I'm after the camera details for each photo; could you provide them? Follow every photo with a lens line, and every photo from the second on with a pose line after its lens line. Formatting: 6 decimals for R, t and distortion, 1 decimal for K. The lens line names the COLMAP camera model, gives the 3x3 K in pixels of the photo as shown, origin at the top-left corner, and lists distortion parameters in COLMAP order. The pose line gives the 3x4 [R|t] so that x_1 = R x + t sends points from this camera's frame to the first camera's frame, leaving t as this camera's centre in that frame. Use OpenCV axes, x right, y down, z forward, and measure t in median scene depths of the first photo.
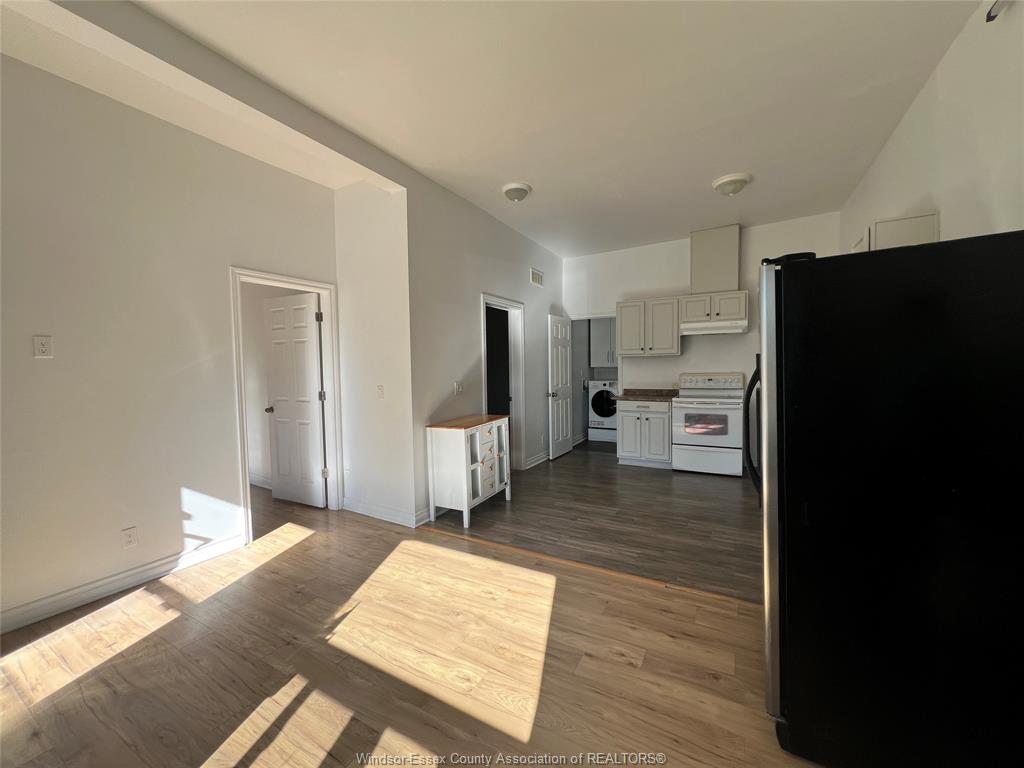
lens RADIAL K [[408.2, 0, 510.1], [0, 408.2, 382.8], [0, 0, 1]] dist [-0.003974, -0.000005]
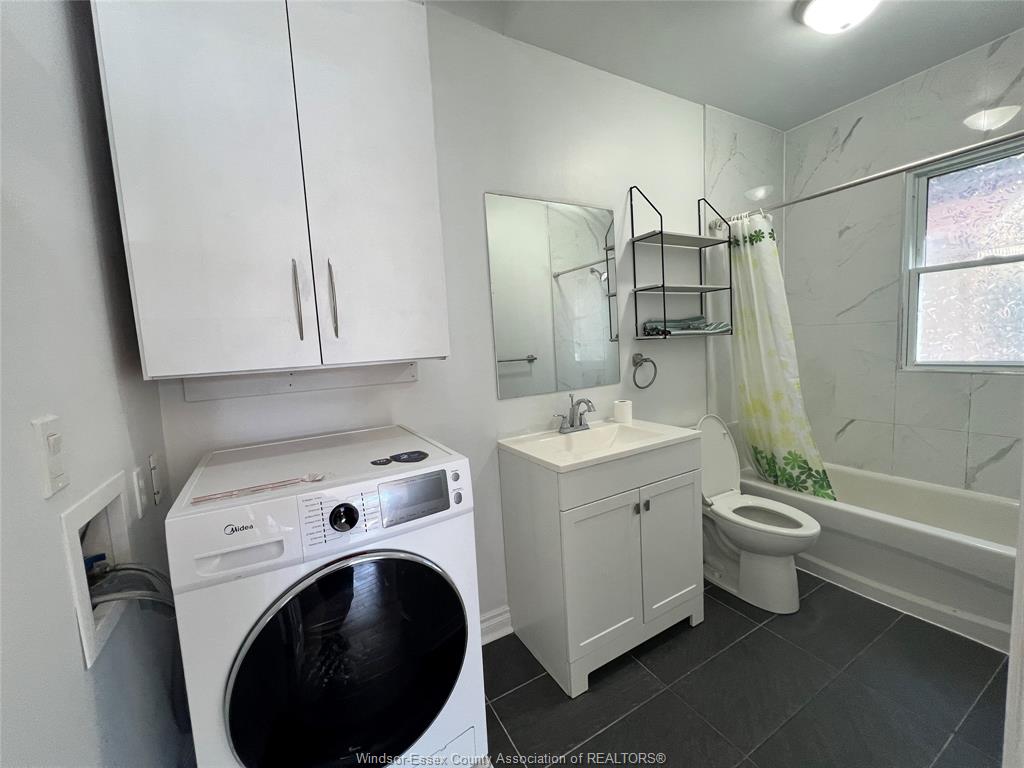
lens RADIAL K [[408.2, 0, 510.1], [0, 408.2, 382.8], [0, 0, 1]] dist [-0.003974, -0.000005]
pose [[0.515280, -0.096895, 0.851527, 0.207816], [0.088205, 0.994308, 0.059767, -0.048191], [-0.852471, 0.044312, 0.520893, 1.168498]]
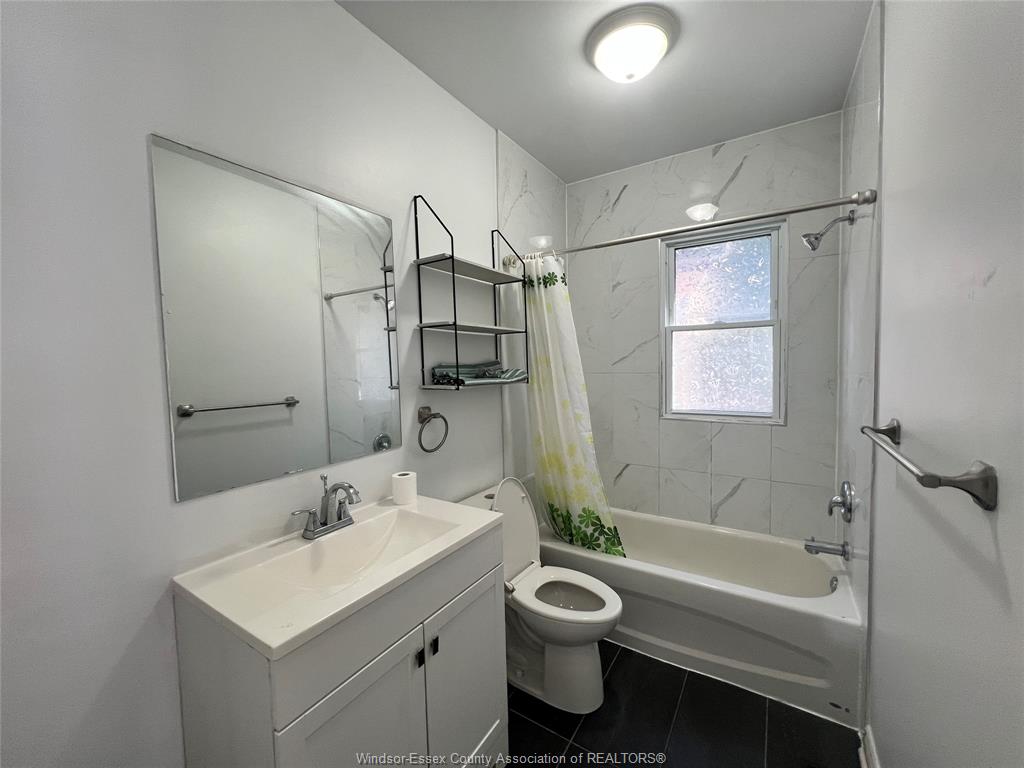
lens RADIAL K [[408.2, 0, 510.1], [0, 408.2, 382.8], [0, 0, 1]] dist [-0.003974, -0.000005]
pose [[0.052981, -0.032526, 0.998066, 0.312991], [0.066829, 0.997344, 0.028955, -0.065111], [-0.996357, 0.065165, 0.055014, 1.186366]]
